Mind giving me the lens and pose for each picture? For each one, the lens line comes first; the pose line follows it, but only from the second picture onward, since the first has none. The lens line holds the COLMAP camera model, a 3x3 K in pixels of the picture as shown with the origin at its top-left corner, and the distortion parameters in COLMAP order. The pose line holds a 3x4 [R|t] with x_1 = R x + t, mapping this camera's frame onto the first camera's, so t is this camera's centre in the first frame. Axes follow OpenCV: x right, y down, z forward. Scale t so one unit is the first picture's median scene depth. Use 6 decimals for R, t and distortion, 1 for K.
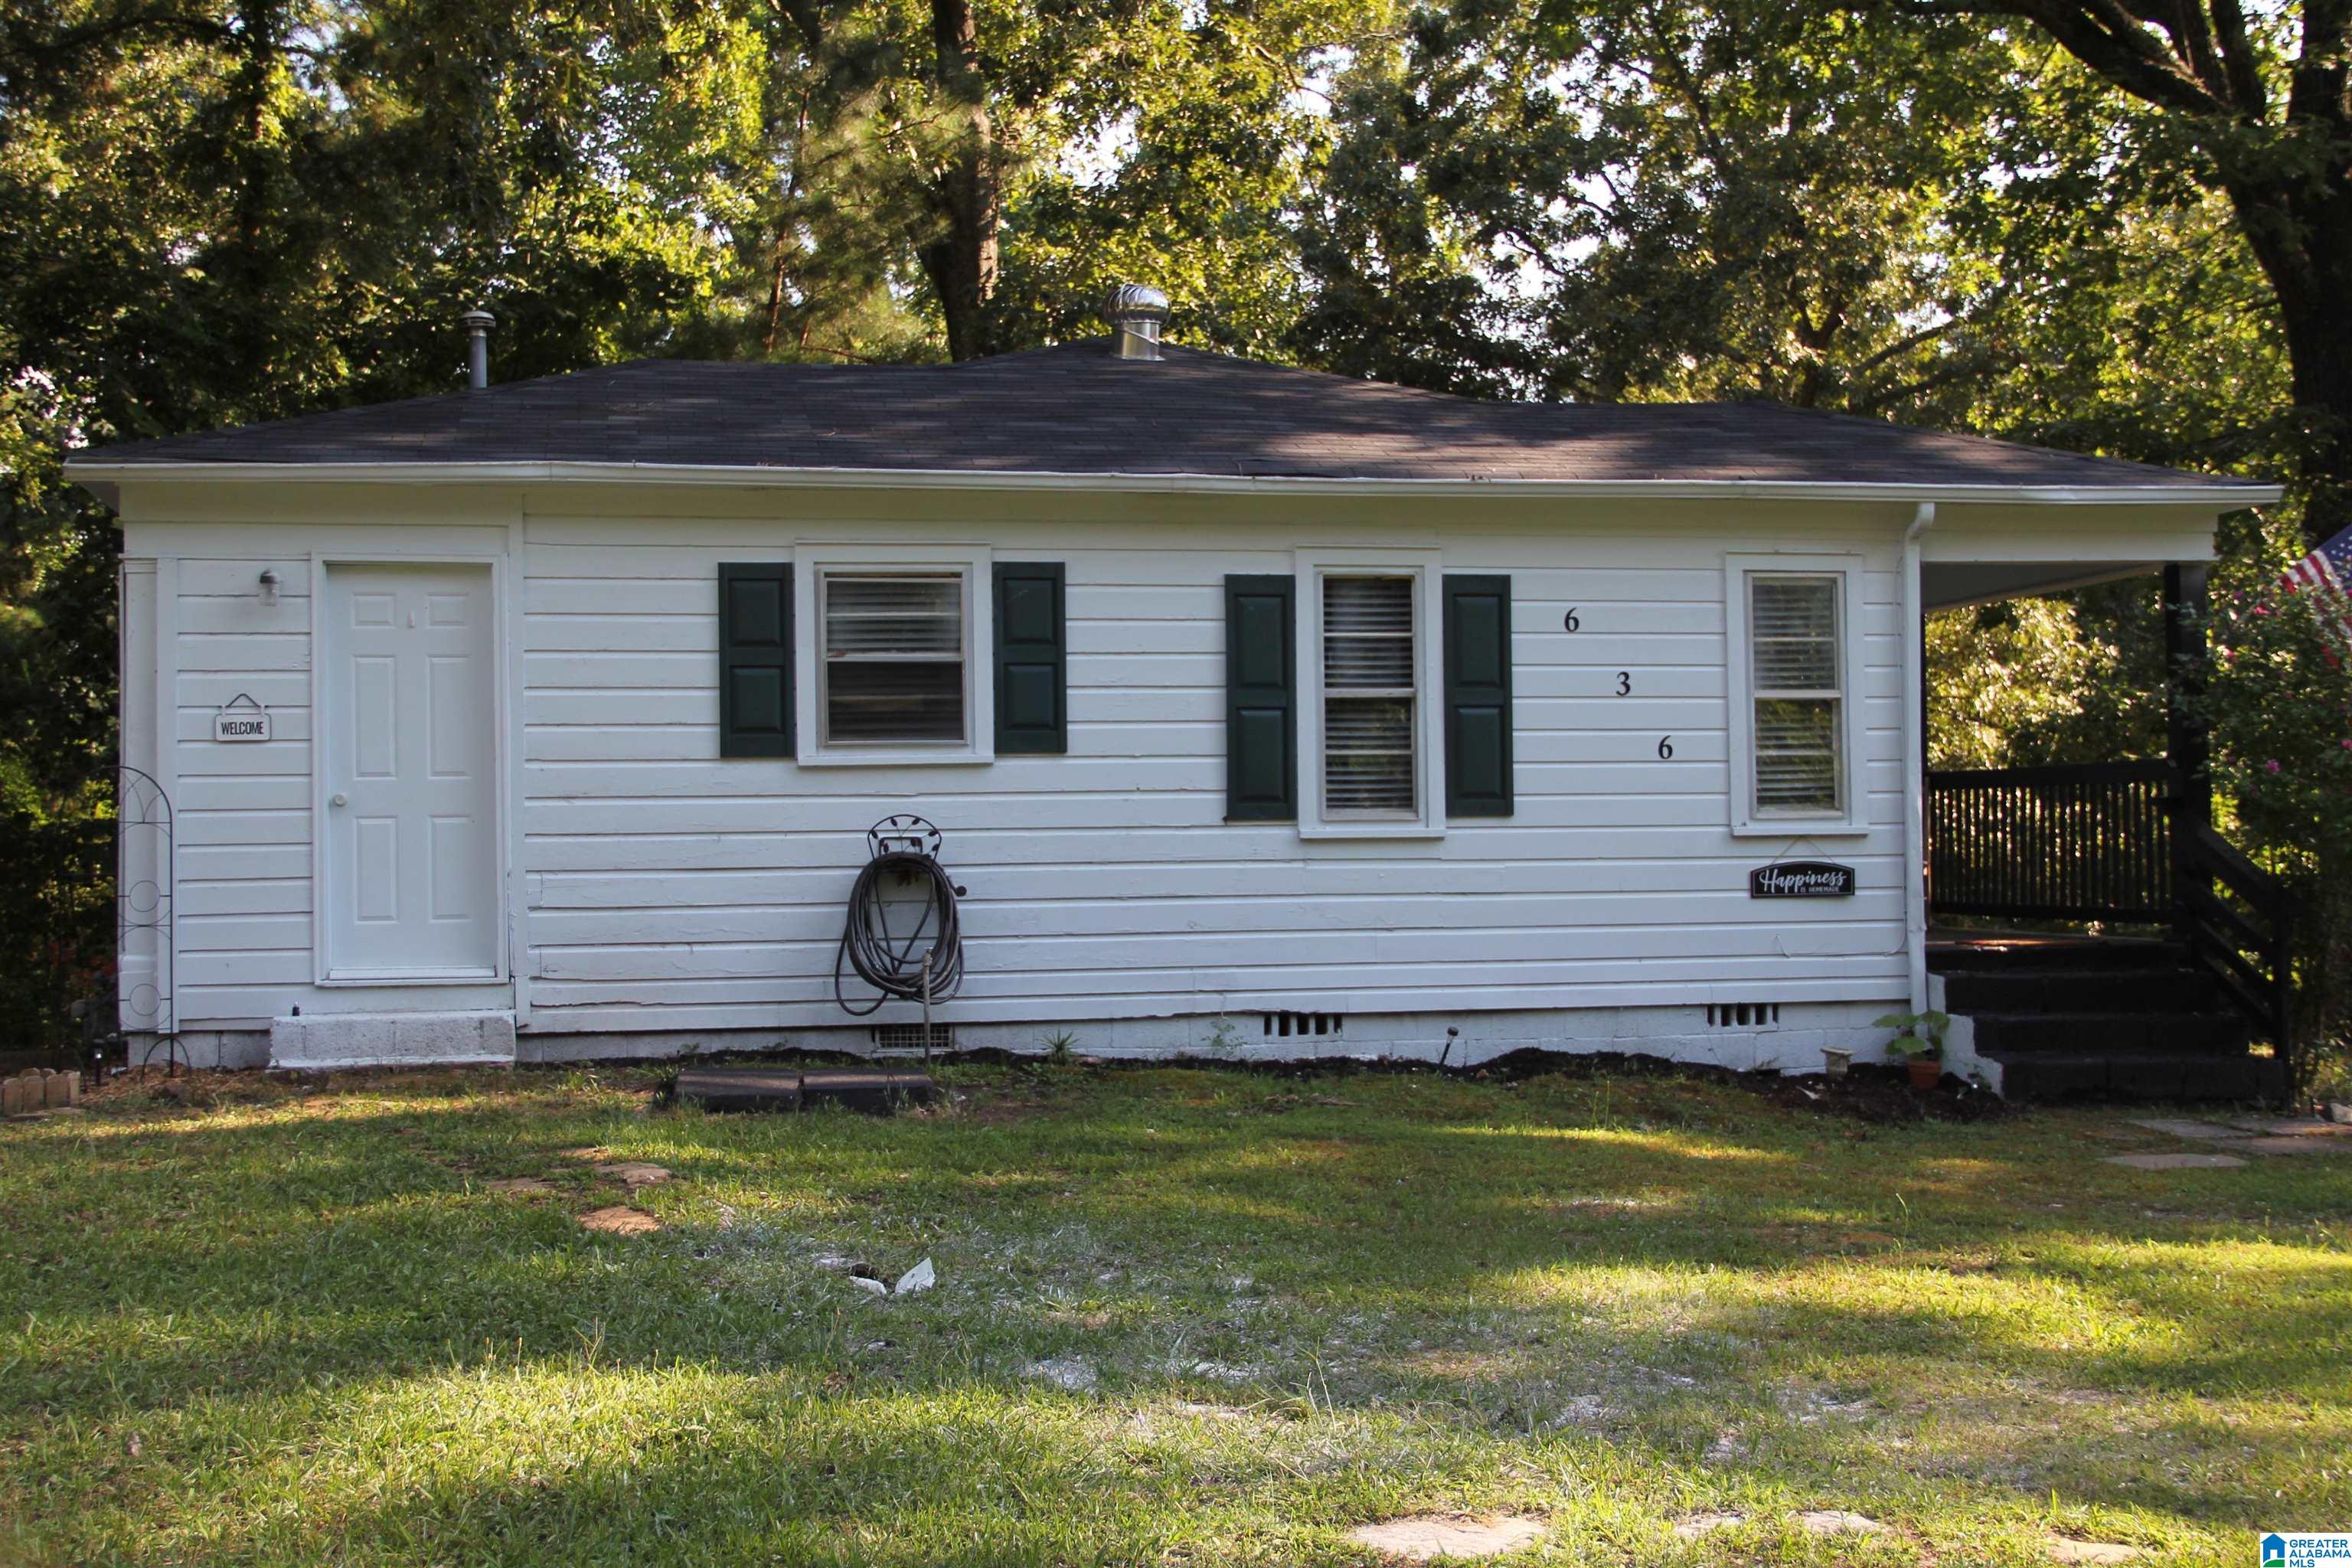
lens RADIAL K [[2902.8, 0, 1176.0], [0, 2902.8, 784.0], [0, 0, 1]] dist [0.014111, 0.044824]
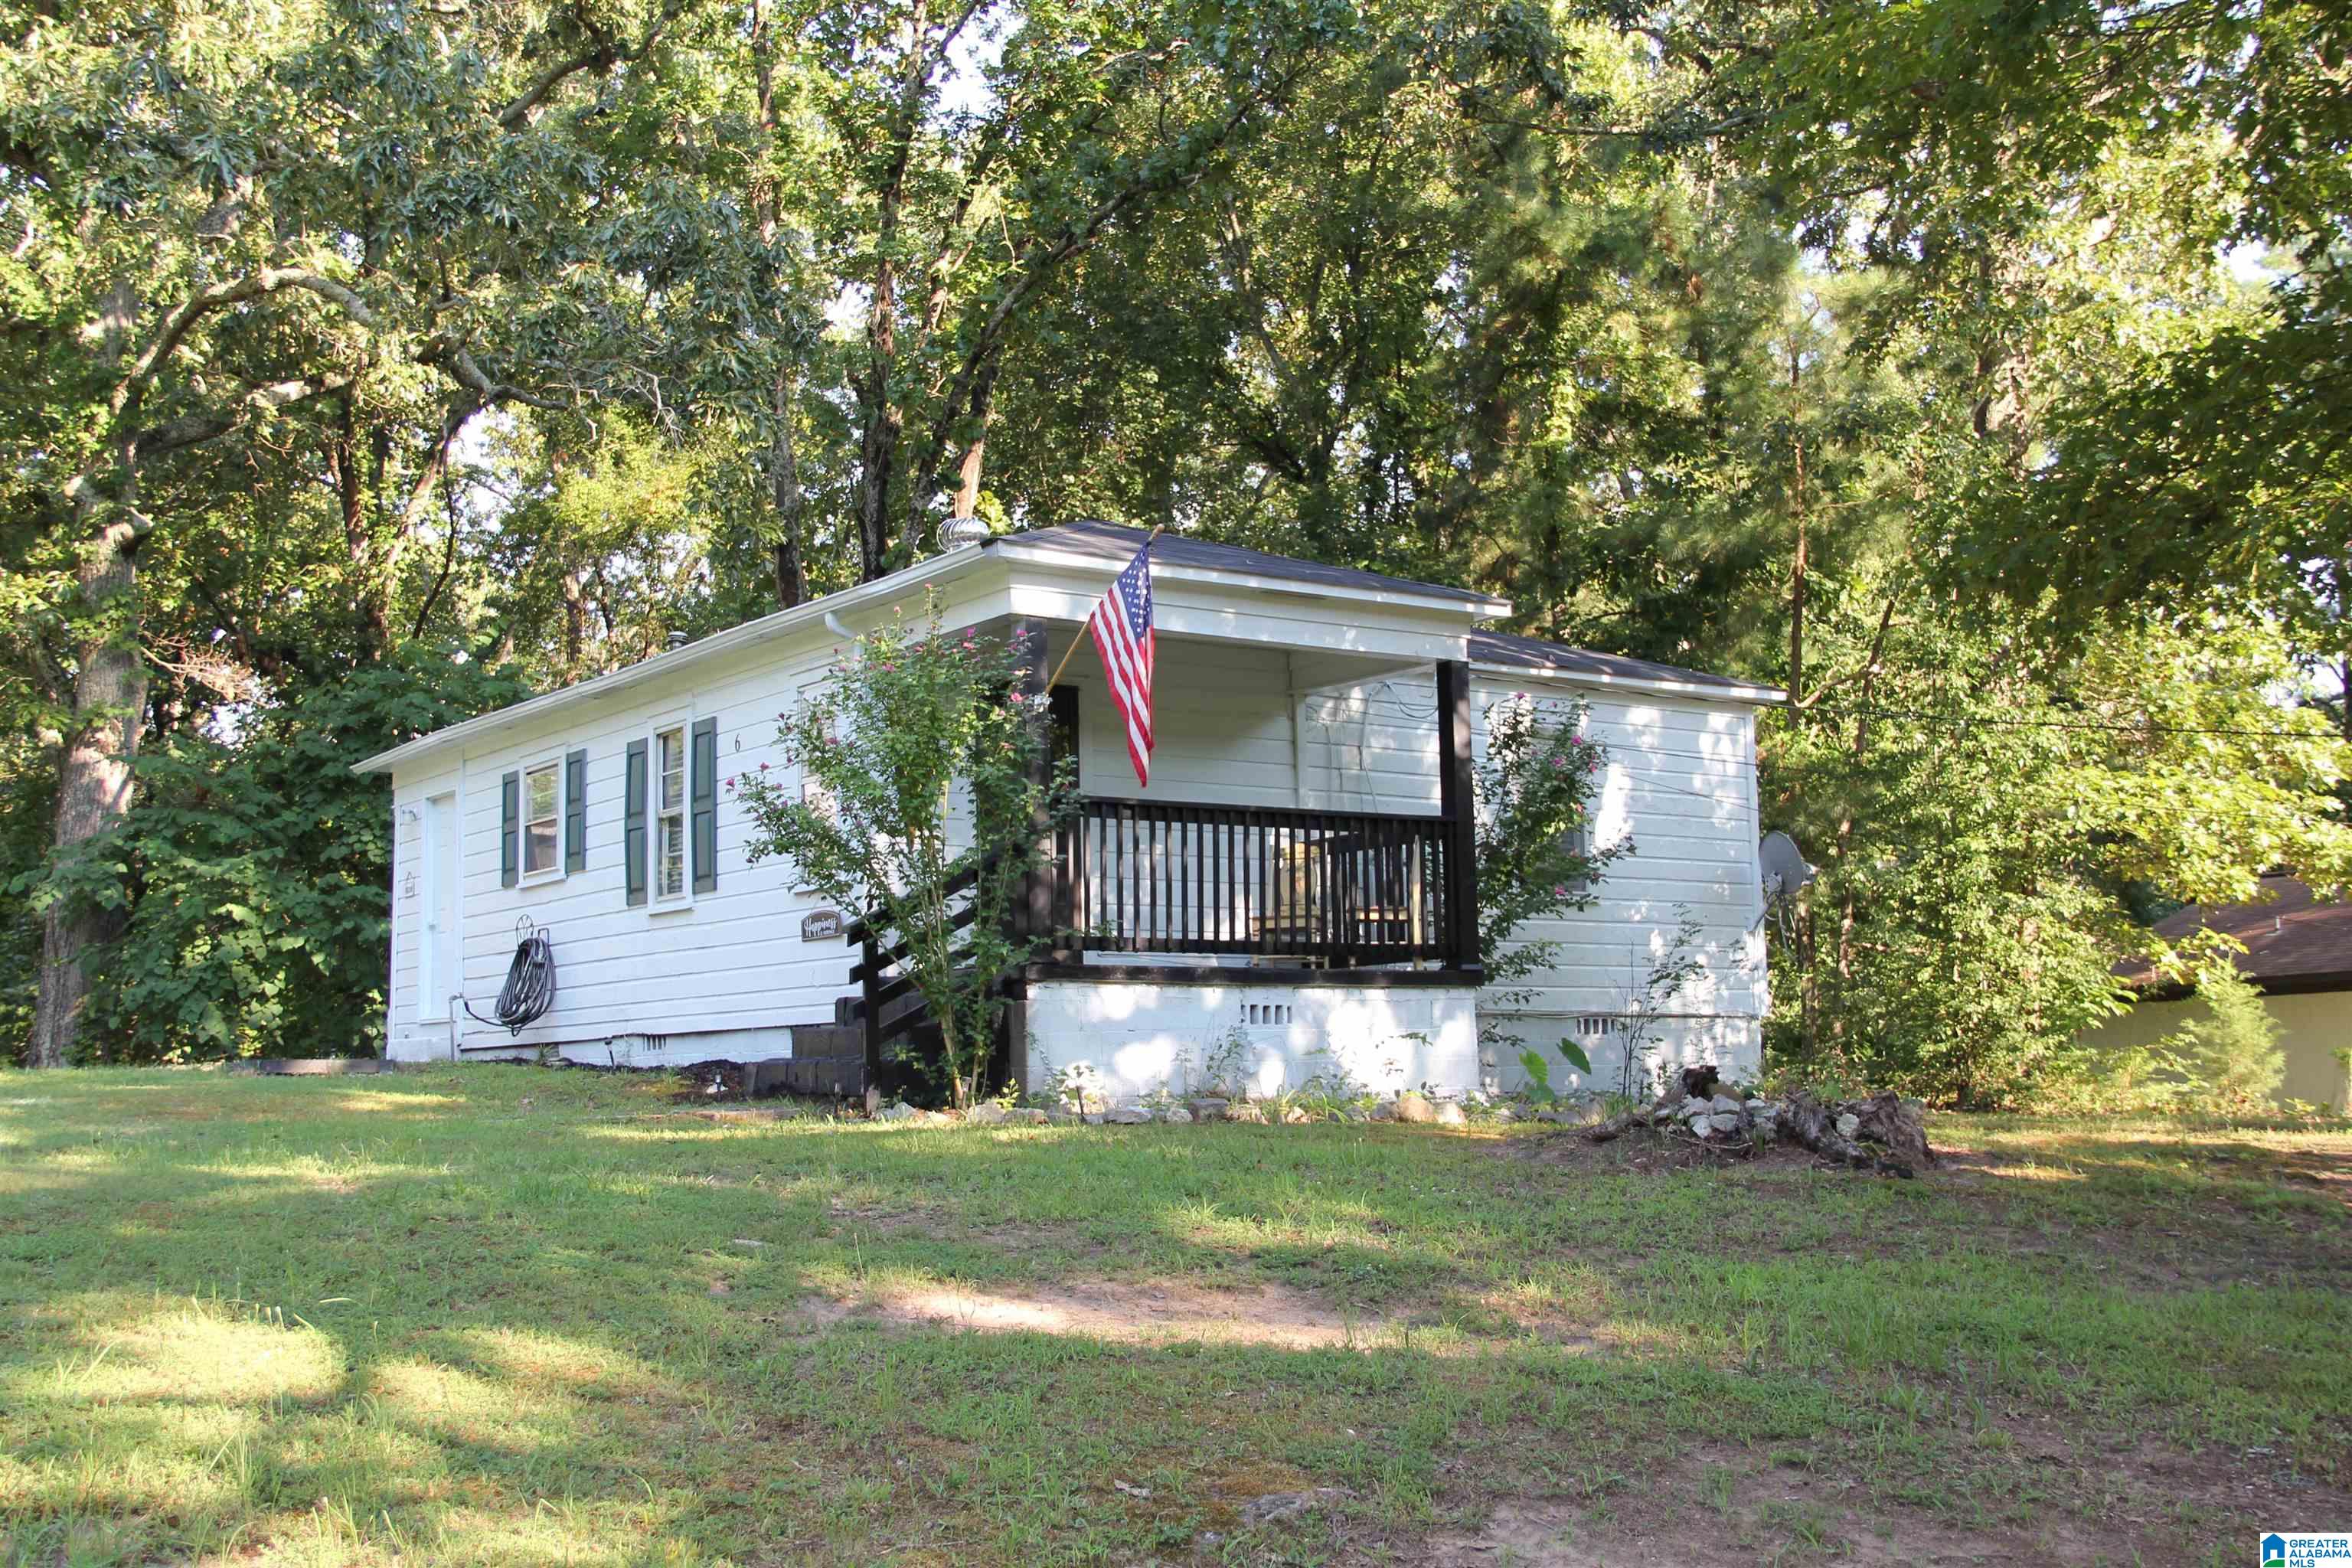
lens RADIAL K [[2643.9, 0, 1176.0], [0, 2643.9, 784.0], [0, 0, 1]] dist [-0.069287, 0.331033]
pose [[0.399159, -0.102033, -0.911187, 1.371527], [0.038525, 0.994778, -0.094517, 0.089216], [0.916072, 0.002624, 0.401006, 0.711324]]
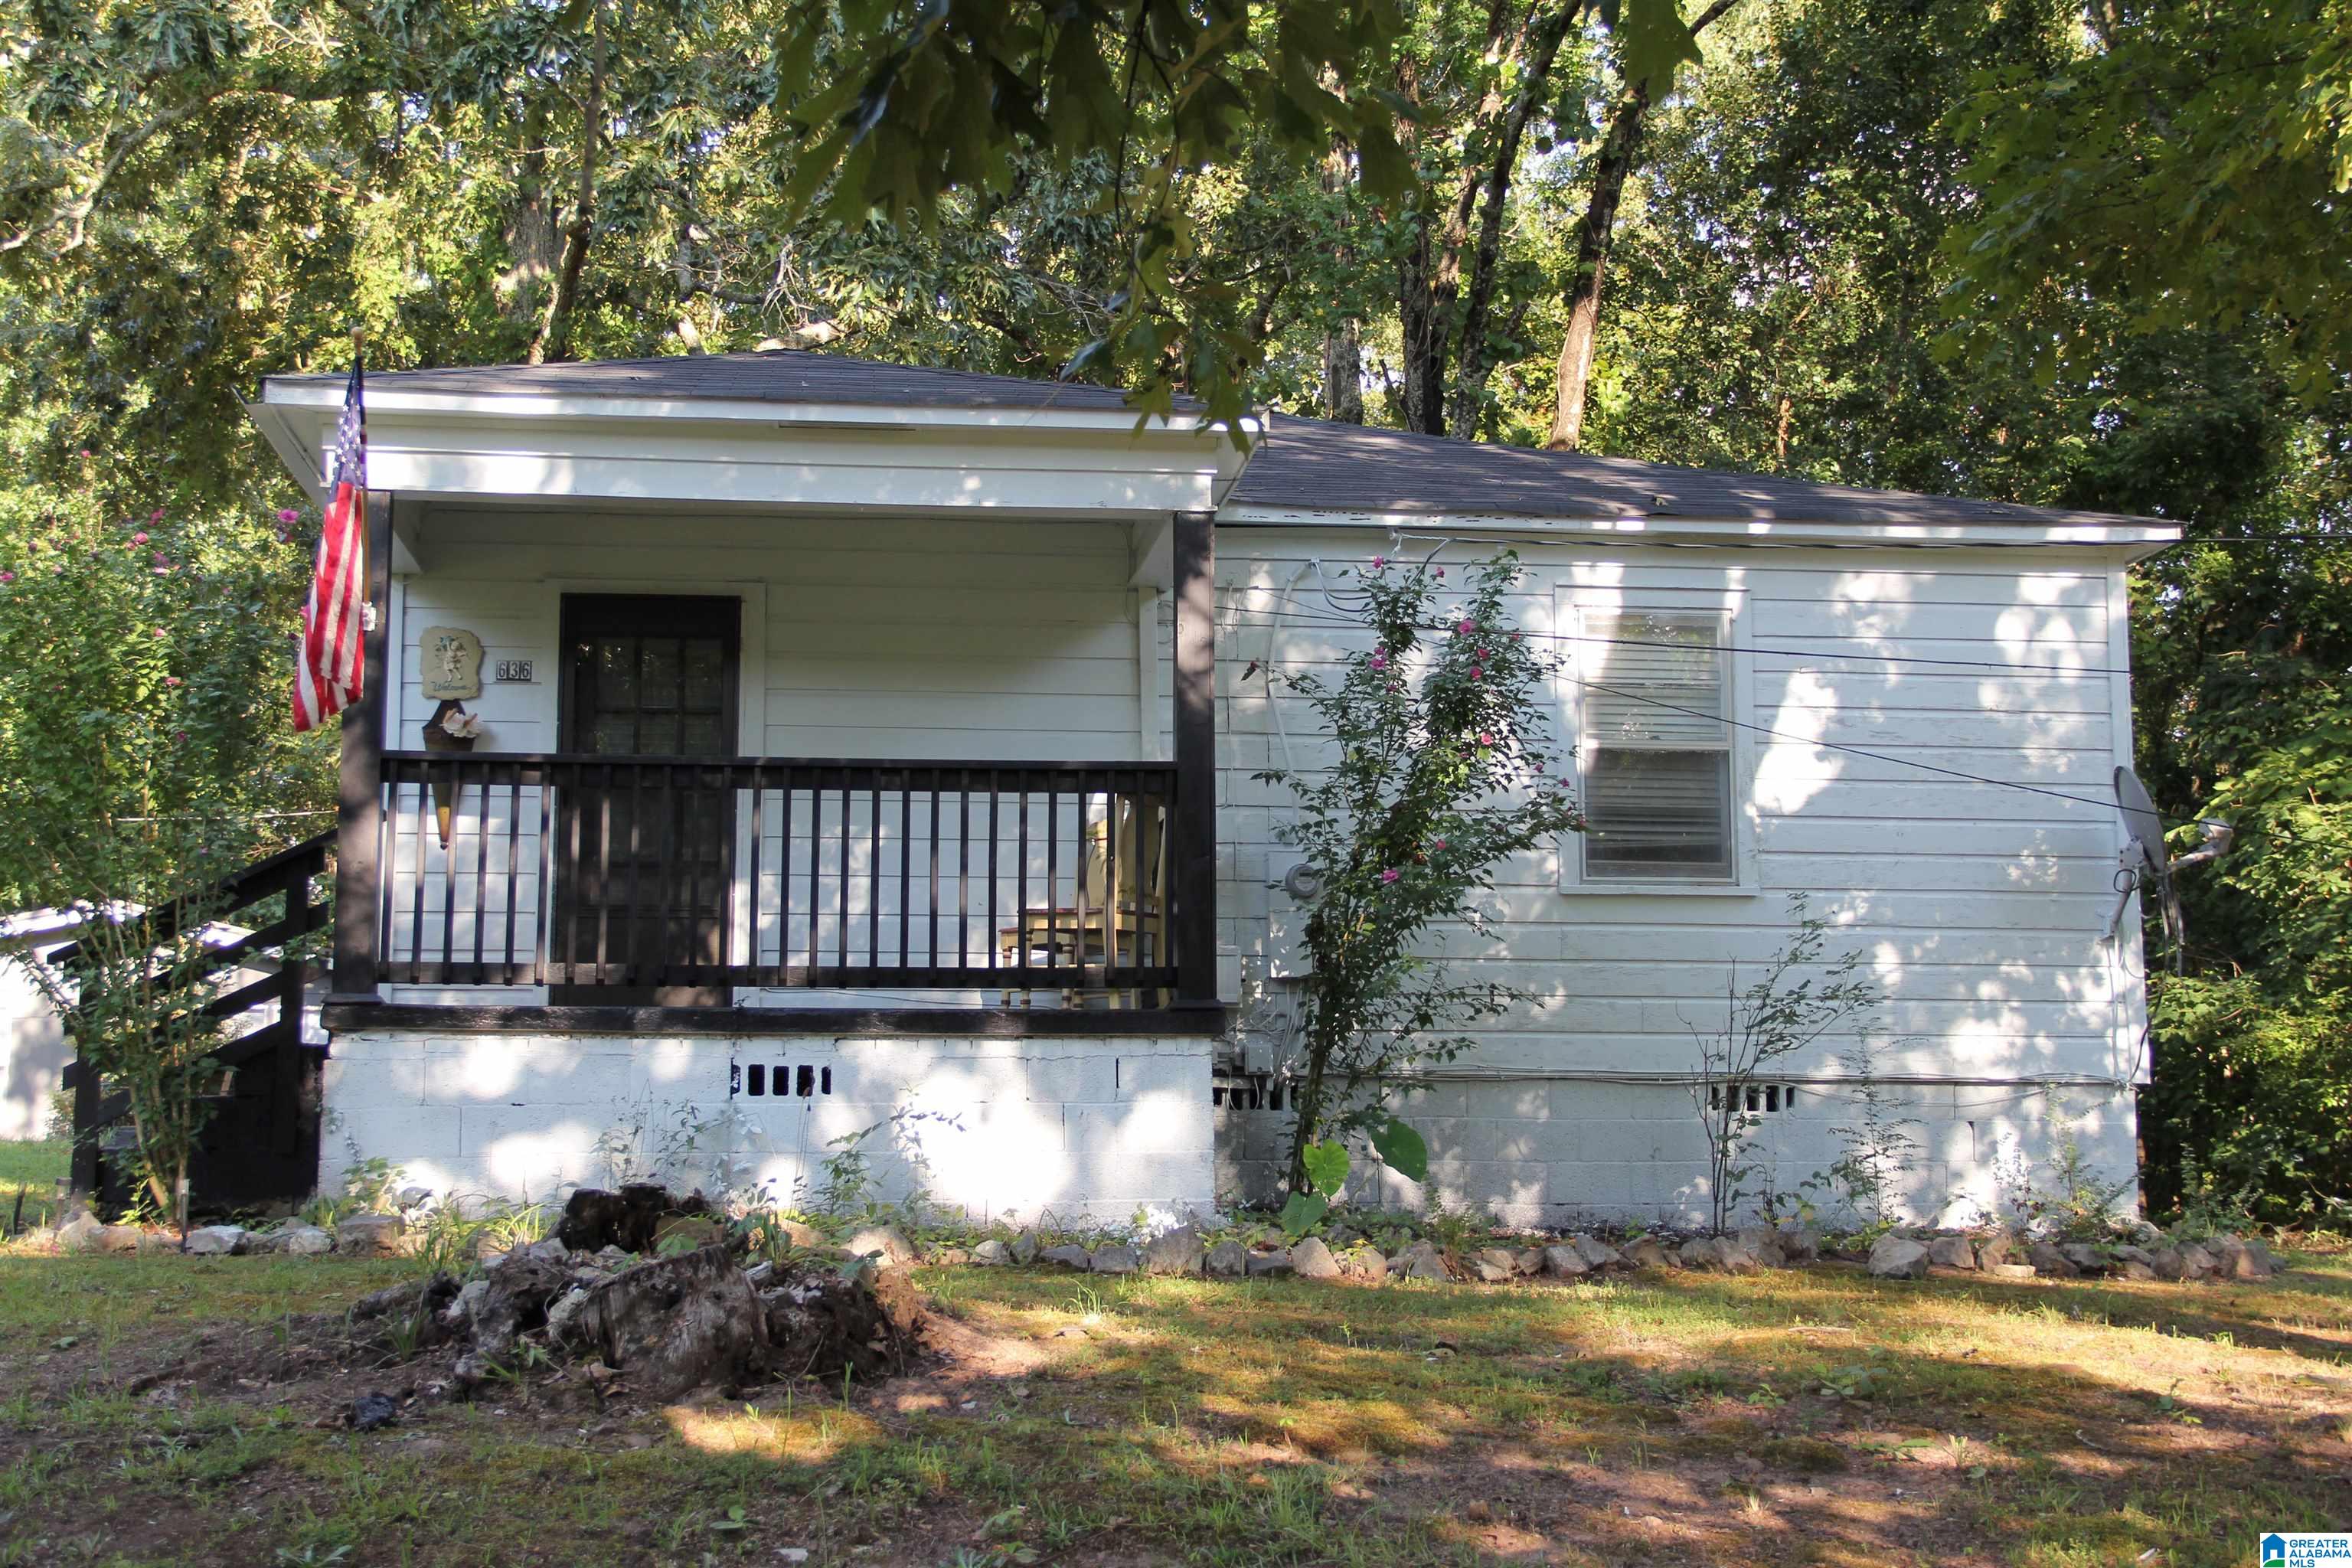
lens RADIAL K [[3070.0, 0, 1180.6], [0, 3070.0, 778.4], [0, 0, 1]] dist [-0.010725, 0.492676]
pose [[-0.085178, -0.115014, -0.989705, 1.184421], [0.026999, 0.992684, -0.117684, 0.101624], [0.996000, -0.036746, -0.081449, 1.374249]]
